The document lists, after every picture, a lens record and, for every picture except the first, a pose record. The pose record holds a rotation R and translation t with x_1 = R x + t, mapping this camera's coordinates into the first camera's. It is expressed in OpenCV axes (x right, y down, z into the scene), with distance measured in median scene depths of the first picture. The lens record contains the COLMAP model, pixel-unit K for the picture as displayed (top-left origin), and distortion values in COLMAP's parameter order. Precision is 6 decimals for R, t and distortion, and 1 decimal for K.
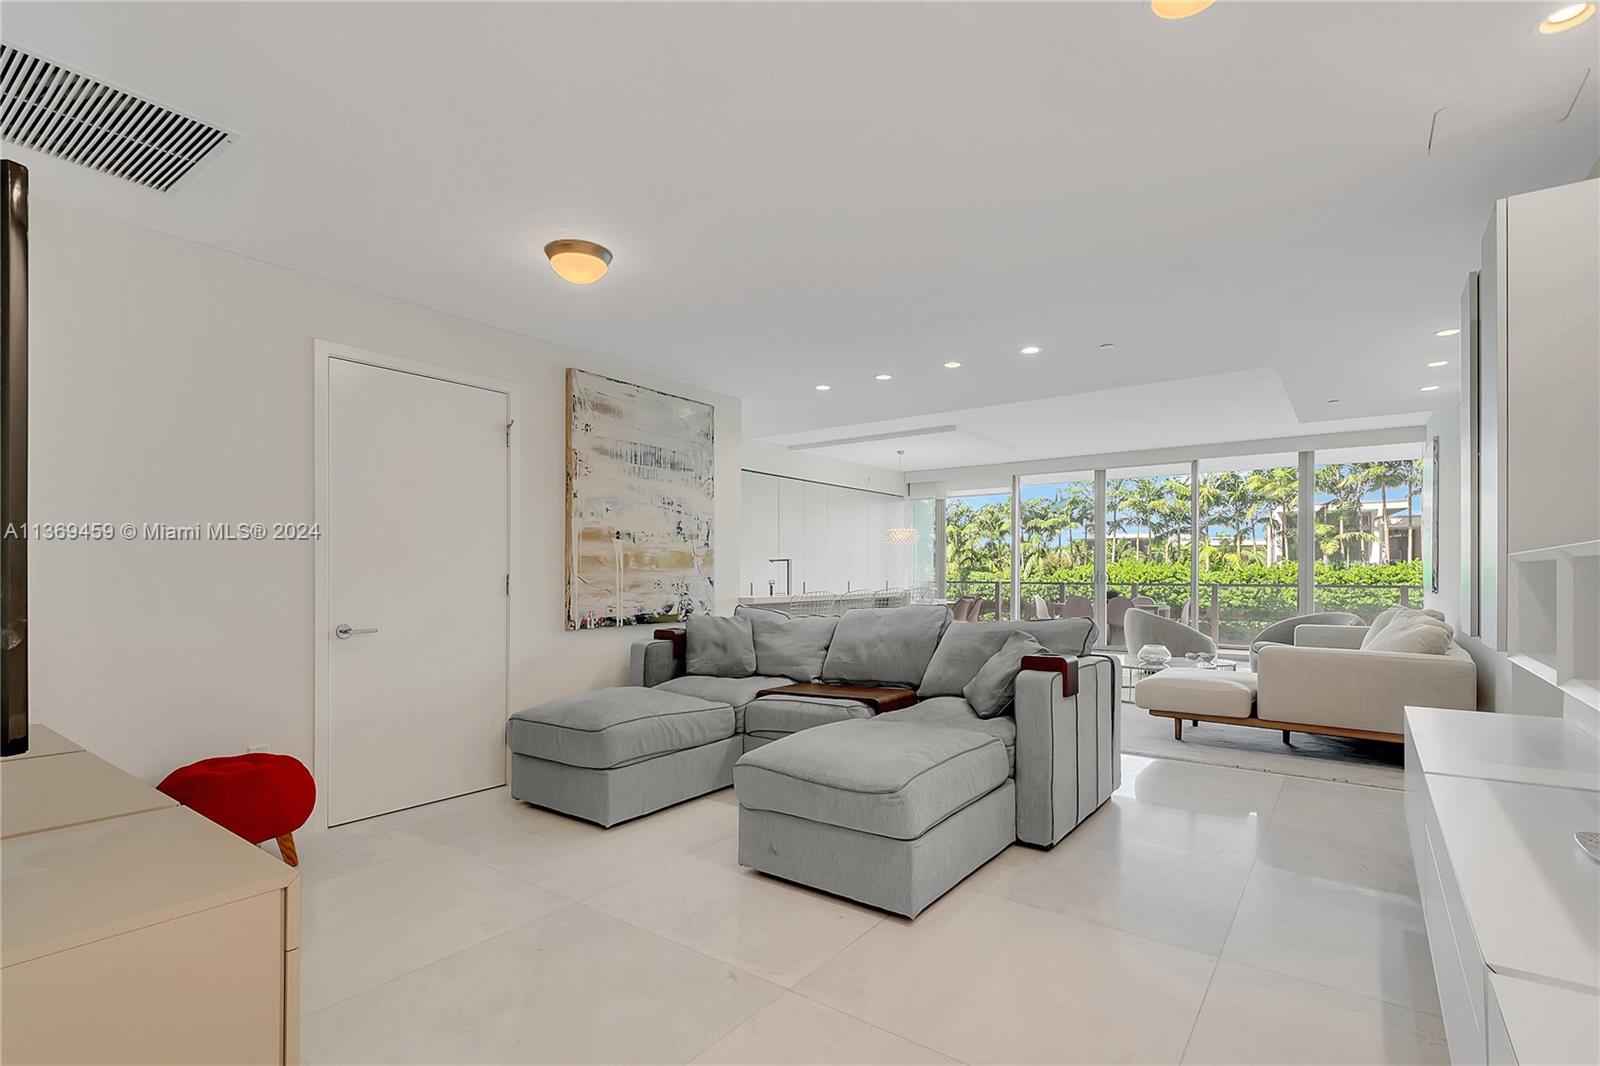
lens RADIAL K [[763.7, 0, 796.9], [0, 763.7, 581.4], [0, 0, 1]] dist [0.002399, 0.000008]
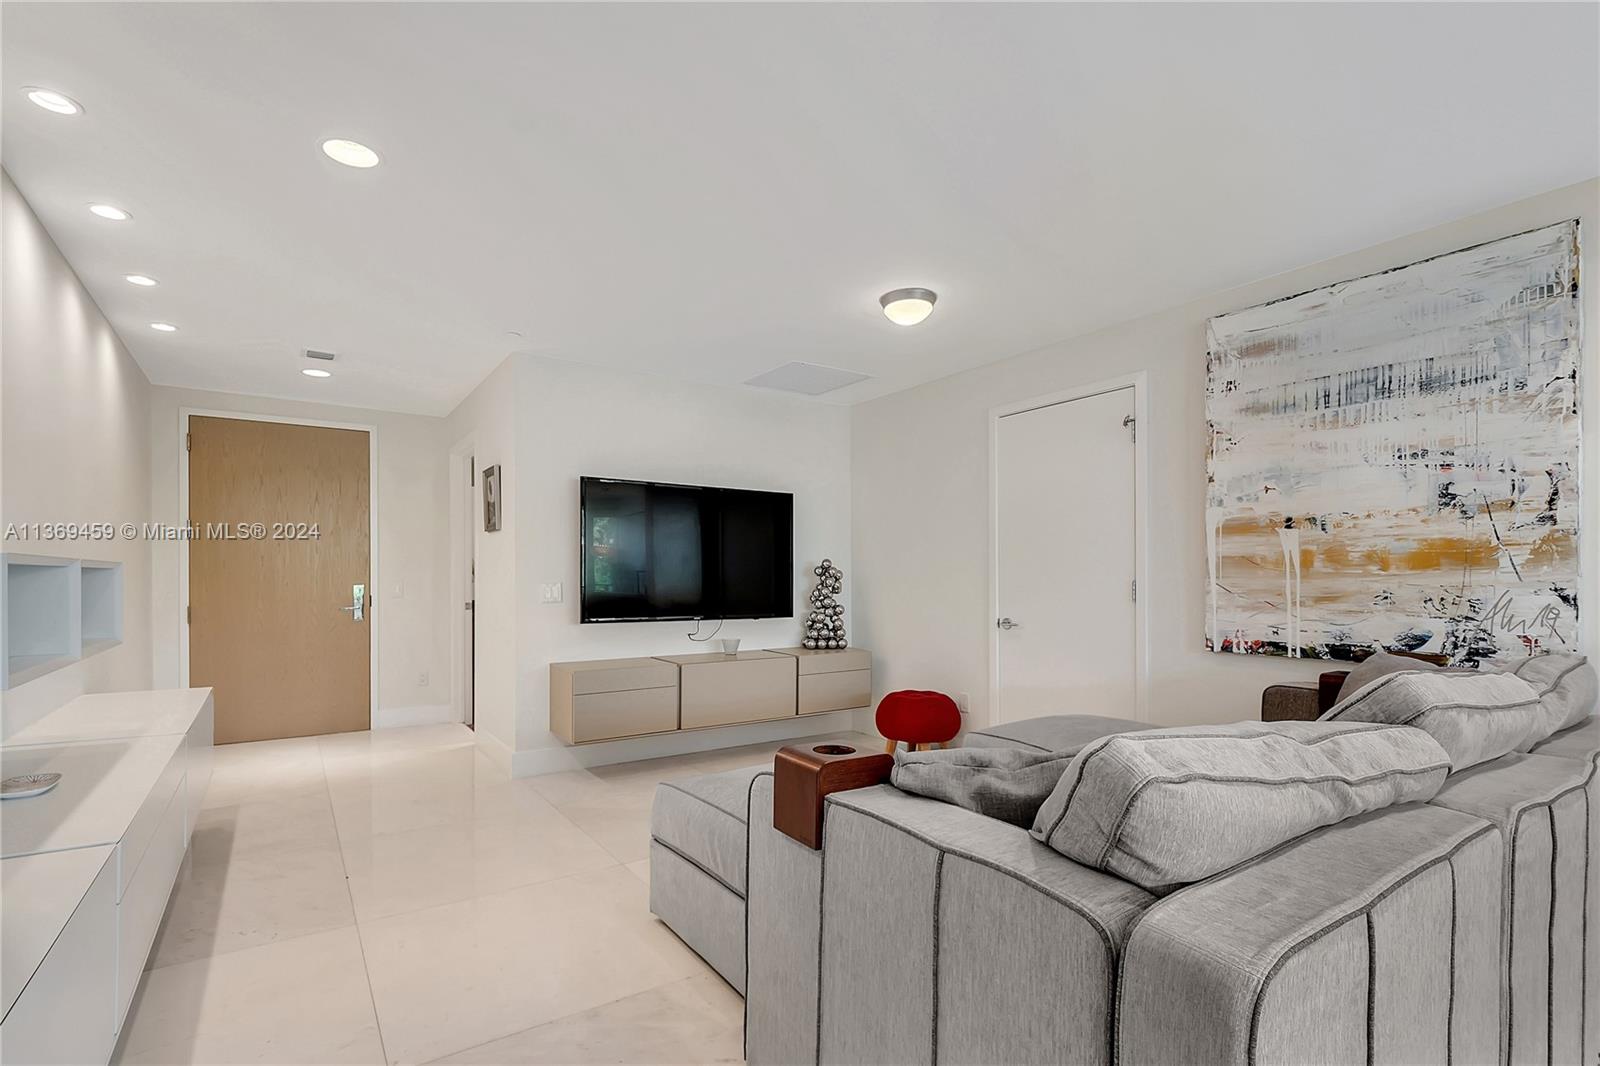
lens RADIAL K [[763.7, 0, 796.9], [0, 763.7, 581.4], [0, 0, 1]] dist [0.002399, 0.000008]
pose [[-0.334751, 0.003270, -0.942301, 0.546293], [-0.008996, 0.999937, 0.006666, -0.009054], [0.942264, 0.010709, -0.334701, 0.802452]]
